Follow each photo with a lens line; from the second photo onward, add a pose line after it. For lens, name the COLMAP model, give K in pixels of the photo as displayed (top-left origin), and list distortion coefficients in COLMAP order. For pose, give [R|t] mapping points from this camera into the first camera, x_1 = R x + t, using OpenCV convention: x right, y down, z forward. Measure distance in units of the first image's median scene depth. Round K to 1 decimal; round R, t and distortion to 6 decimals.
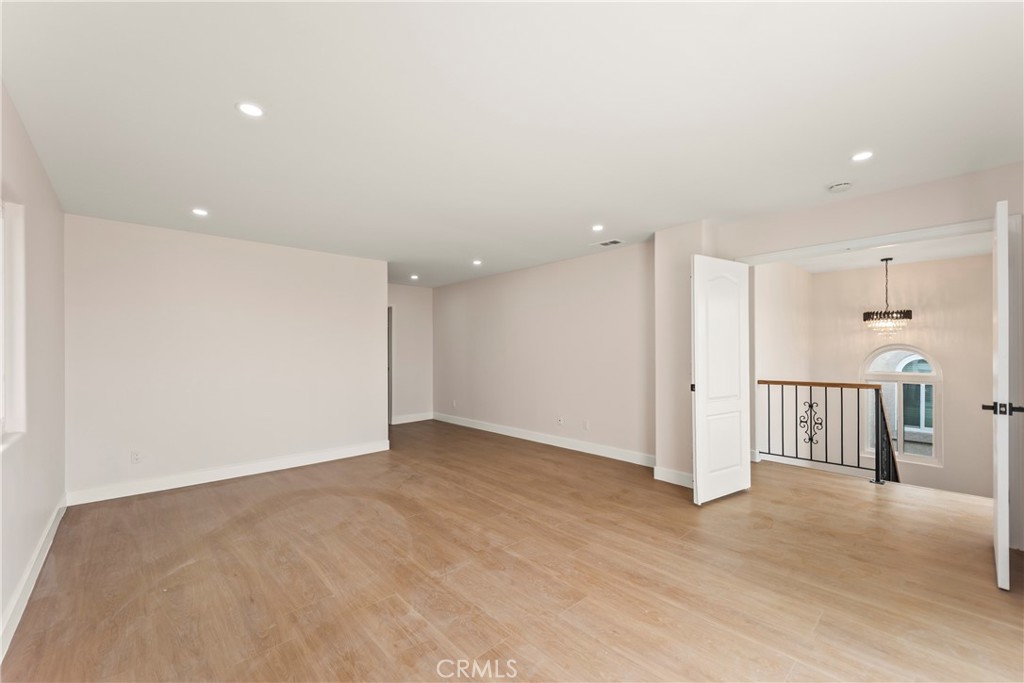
lens RADIAL K [[412.6, 0, 516.5], [0, 412.6, 345.5], [0, 0, 1]] dist [0.008285, -0.000311]
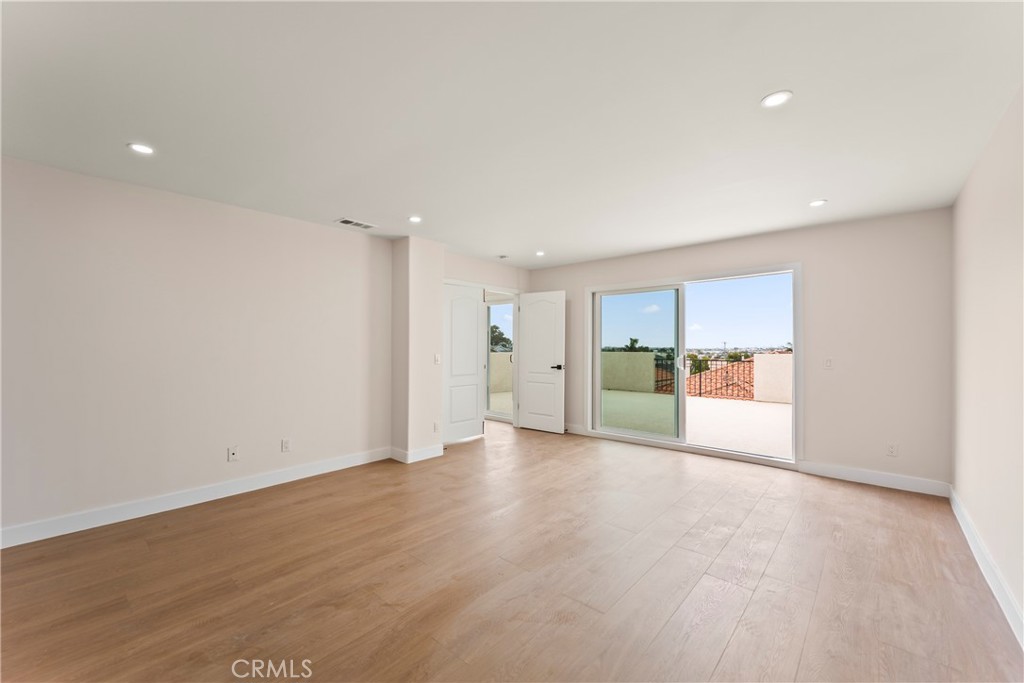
lens RADIAL K [[412.6, 0, 516.5], [0, 412.6, 345.5], [0, 0, 1]] dist [0.008285, -0.000311]
pose [[-0.111731, 0.002280, 0.993736, -1.006402], [-0.014361, 0.999889, -0.003909, 0.019734], [-0.993635, -0.014708, -0.111686, 1.113849]]
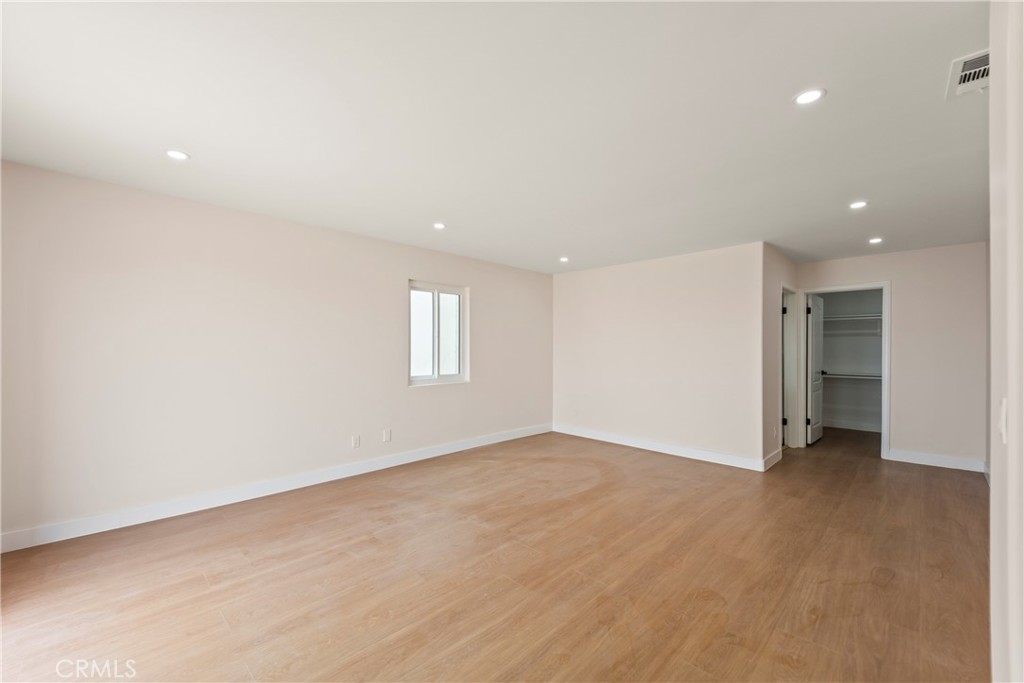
lens RADIAL K [[413.1, 0, 504.3], [0, 413.1, 344.0], [0, 0, 1]] dist [0.003659, 0.000116]
pose [[0.032249, -0.001868, -0.999478, 0.853357], [0.001271, 0.999998, -0.001828, 0.002235], [0.999479, -0.001212, 0.032251, 0.806522]]
